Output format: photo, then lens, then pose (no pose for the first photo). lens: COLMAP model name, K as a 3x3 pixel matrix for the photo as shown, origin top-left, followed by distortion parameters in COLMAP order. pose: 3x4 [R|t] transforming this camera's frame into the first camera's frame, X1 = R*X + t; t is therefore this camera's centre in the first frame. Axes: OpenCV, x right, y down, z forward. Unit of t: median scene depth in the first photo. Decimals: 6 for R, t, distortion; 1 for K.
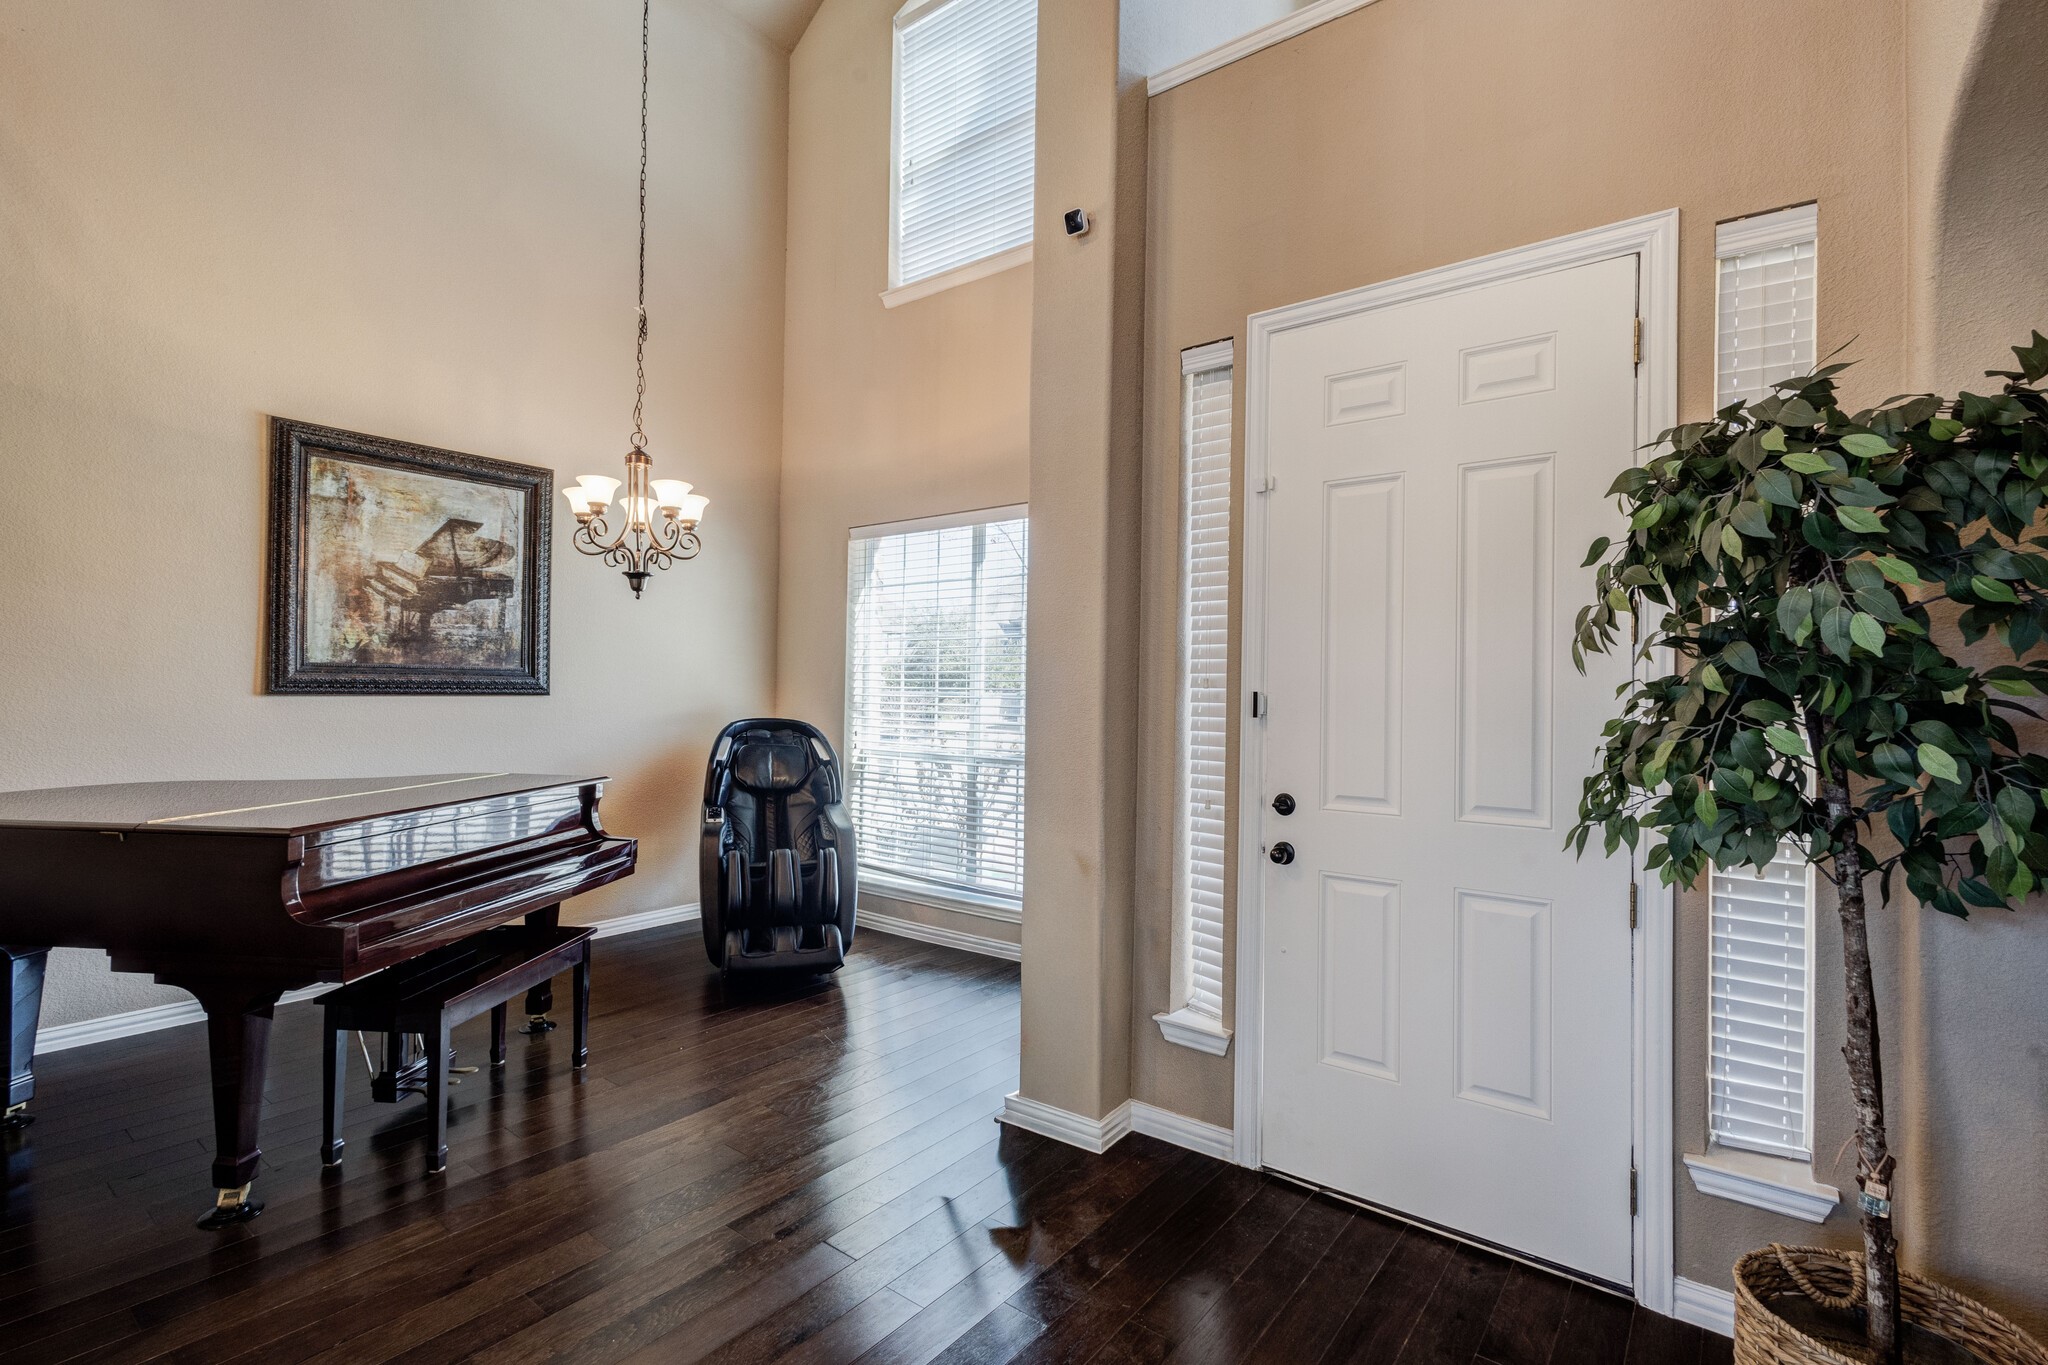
lens RADIAL K [[934.8, 0, 1024.0], [0, 934.8, 682.5], [0, 0, 1]] dist [0.014169, -0.007303]
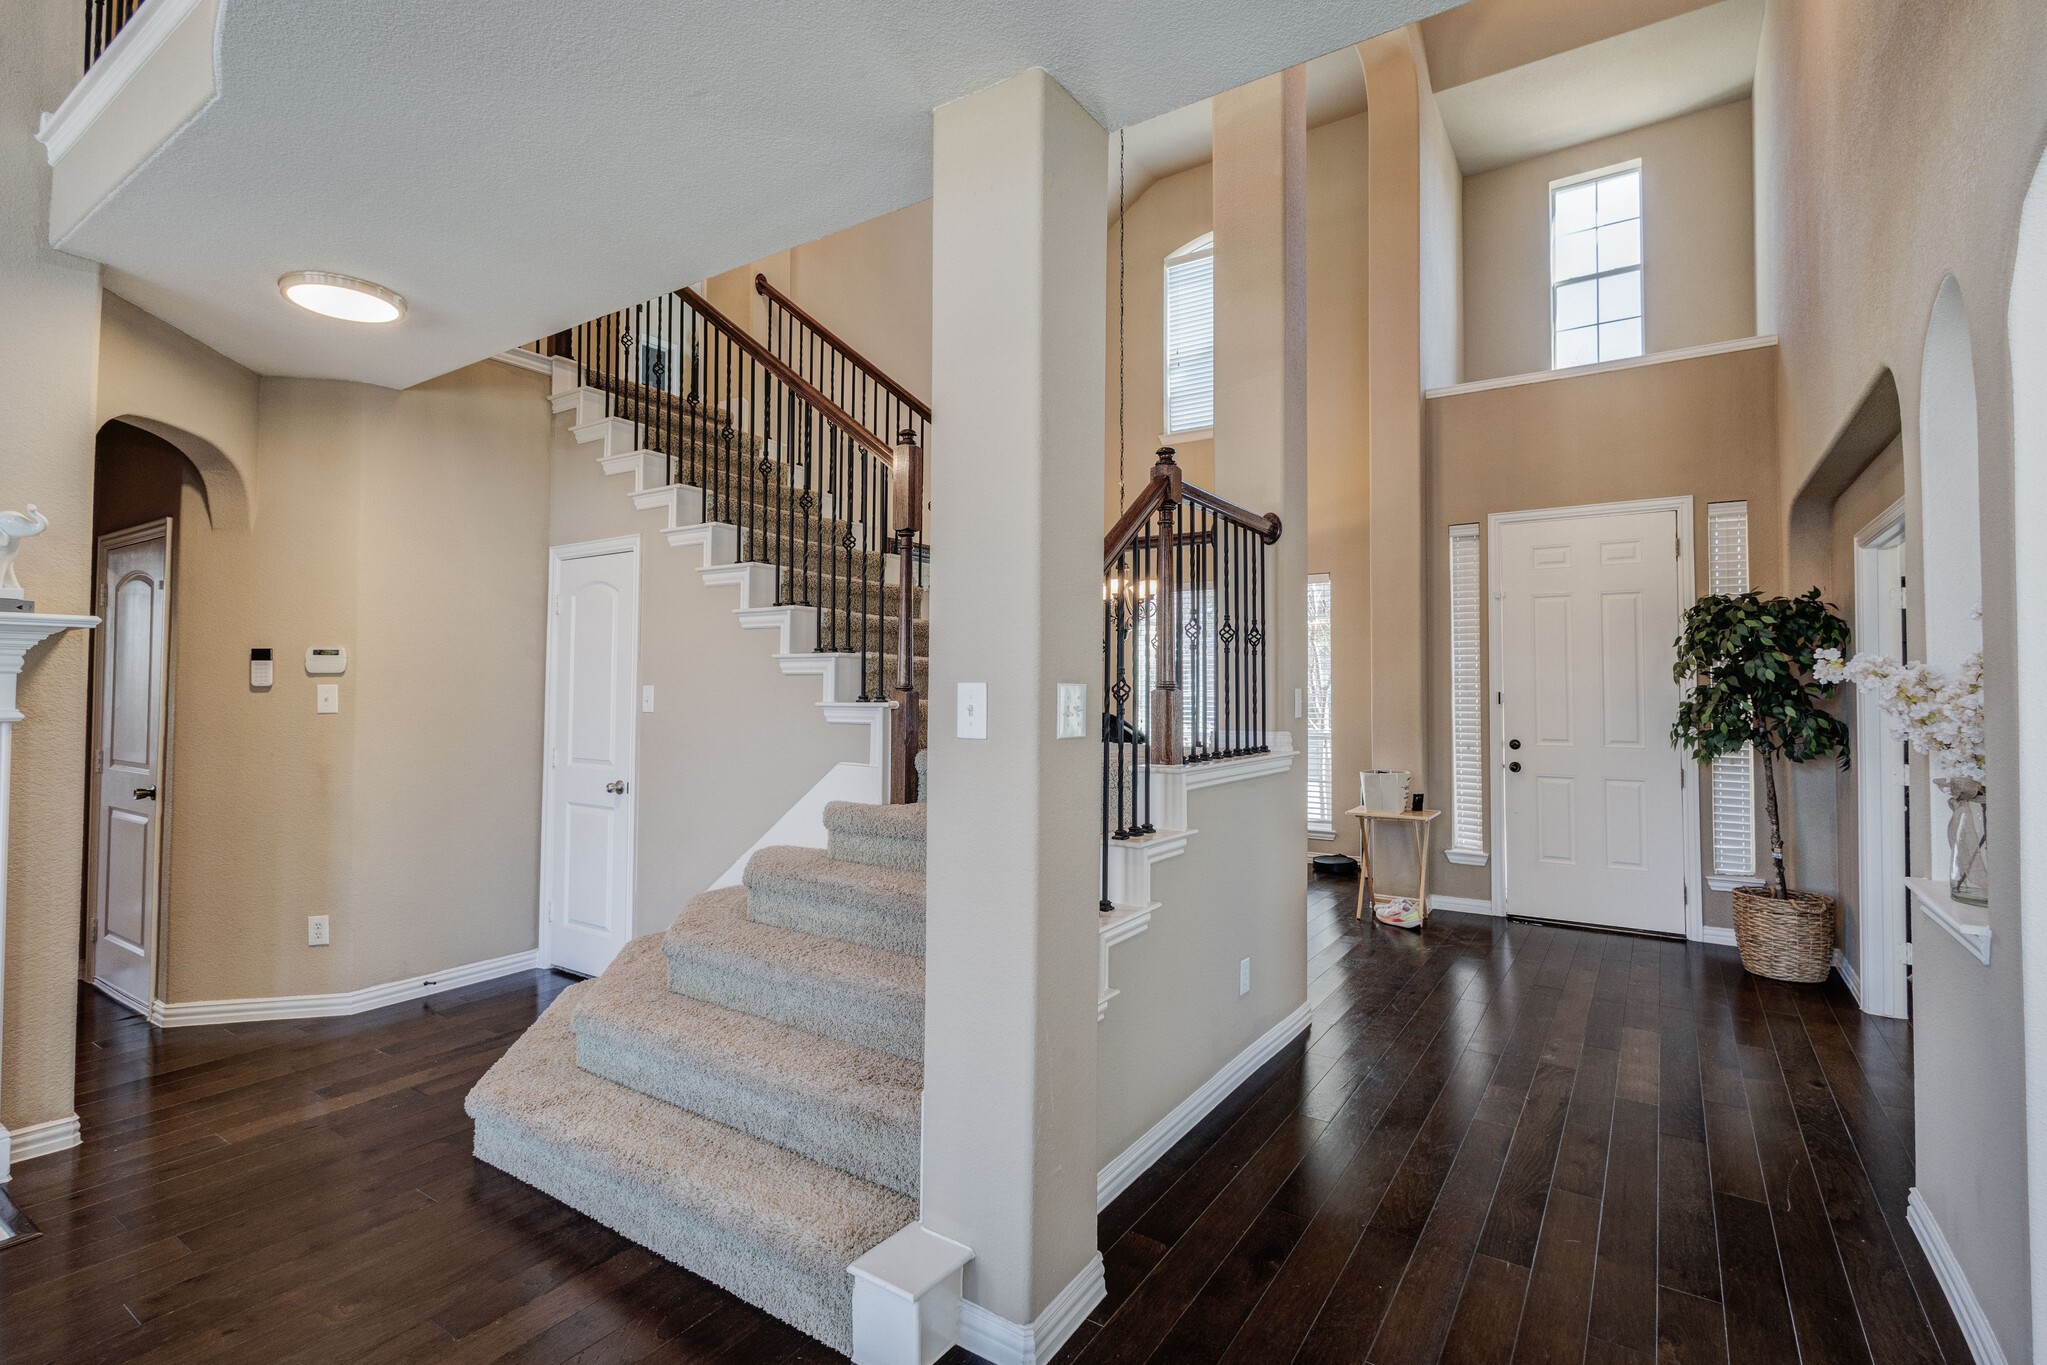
lens RADIAL K [[948.4, 0, 1026.5], [0, 948.4, 660.0], [0, 0, 1]] dist [0.007095, 0.000158]
pose [[0.997649, -0.008990, 0.067942, -0.661392], [0.010406, 0.999735, -0.020512, -0.020097], [-0.067739, 0.021171, 0.997478, -0.738318]]
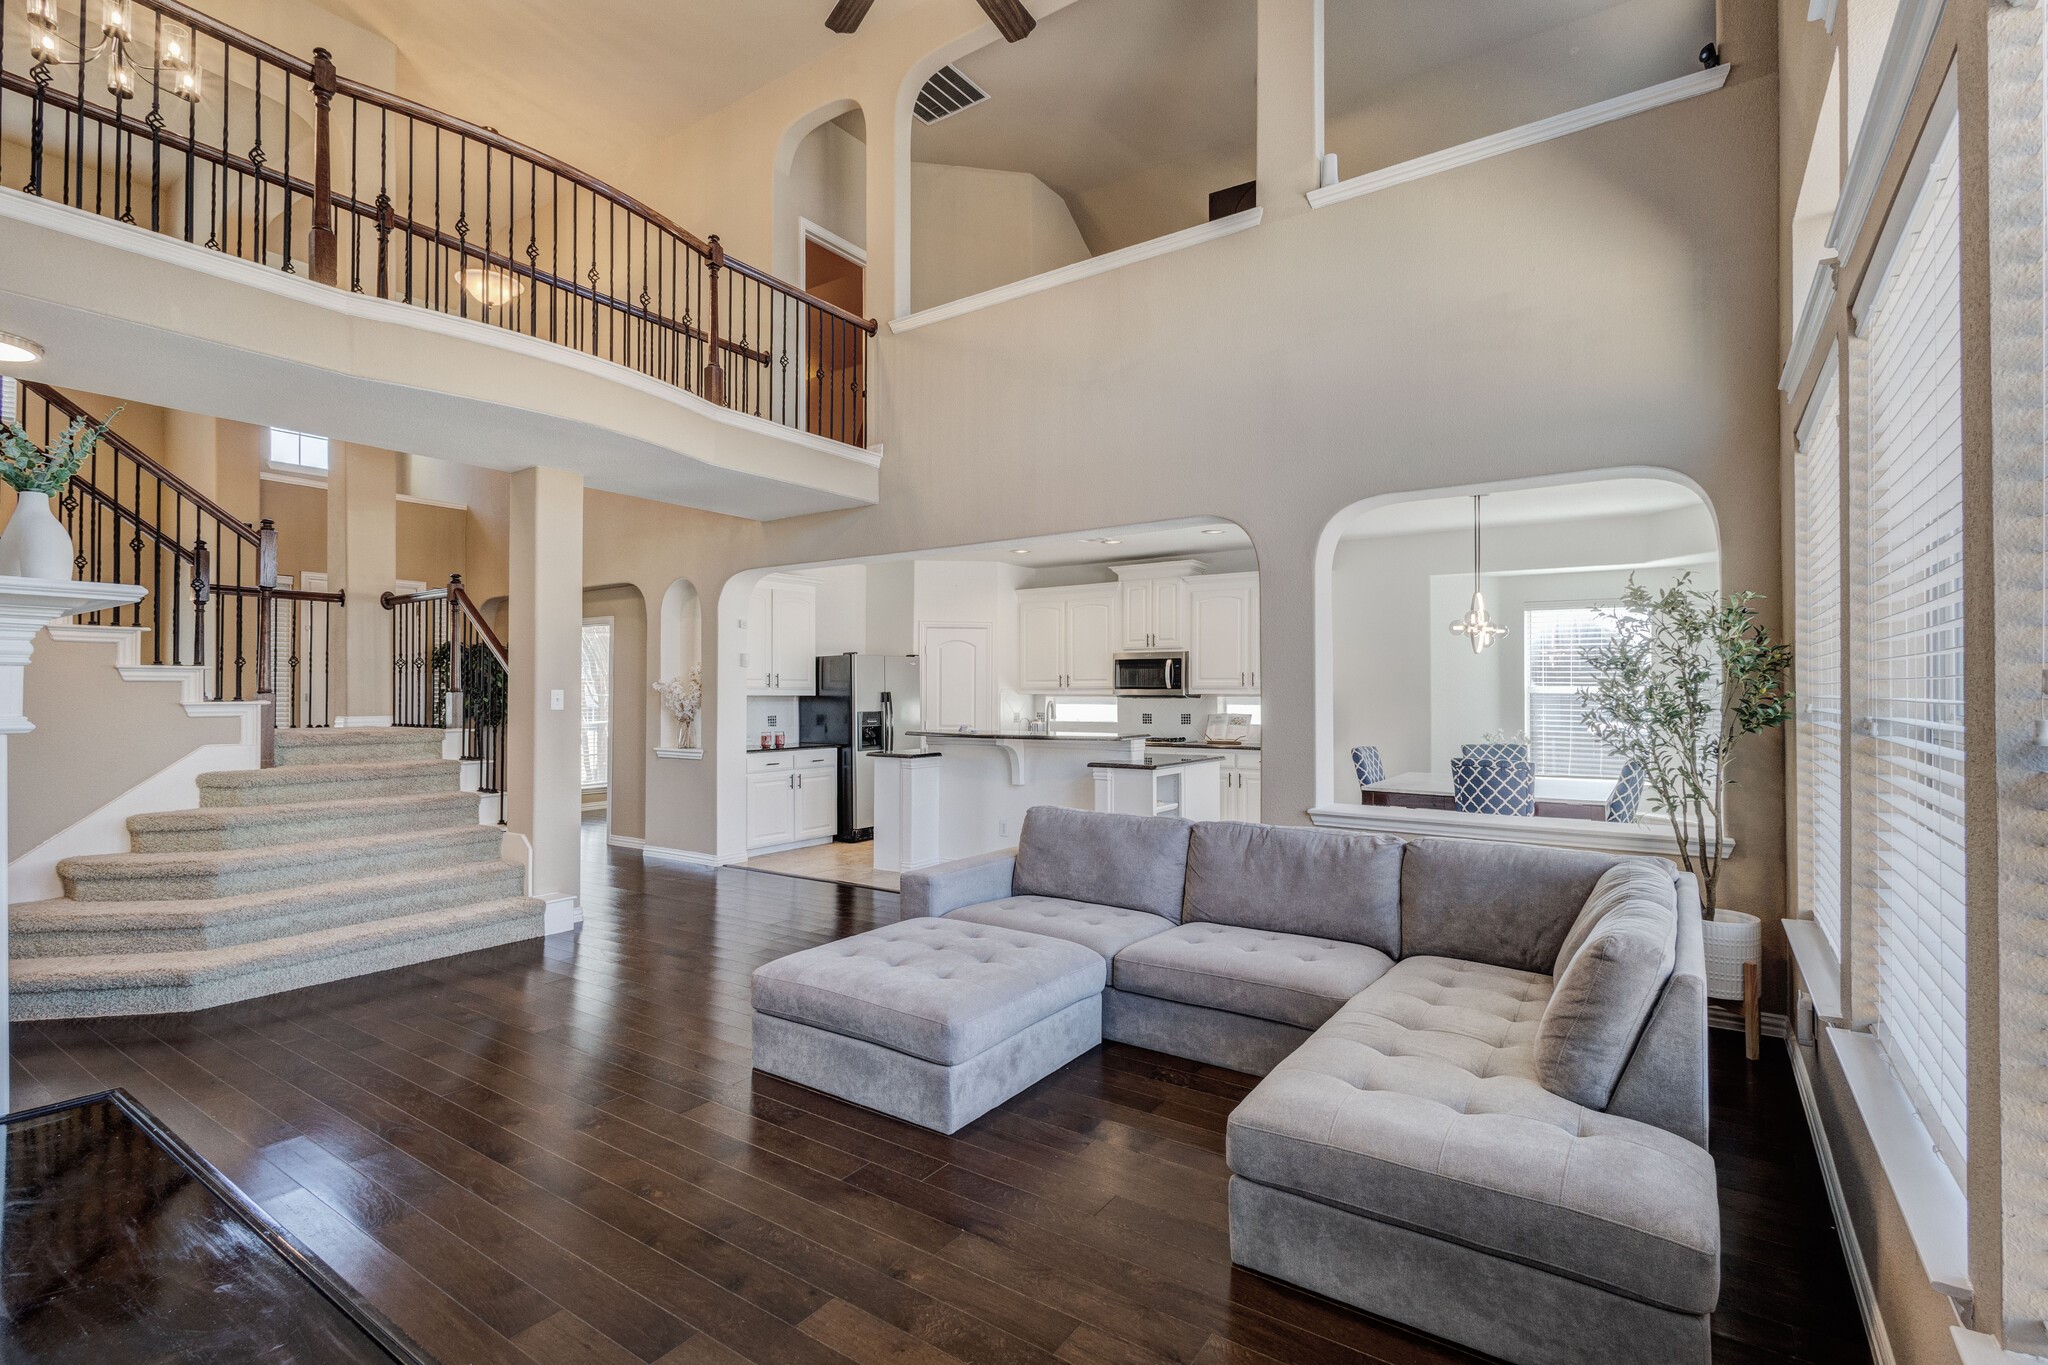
lens RADIAL K [[956.2, 0, 1020.2], [0, 956.2, 676.3], [0, 0, 1]] dist [0.009851, -0.000558]
pose [[-0.044377, 0.005287, 0.999001, -2.086293], [-0.008259, 0.999950, -0.005659, -0.035289], [-0.998981, -0.008502, -0.044331, -0.851153]]
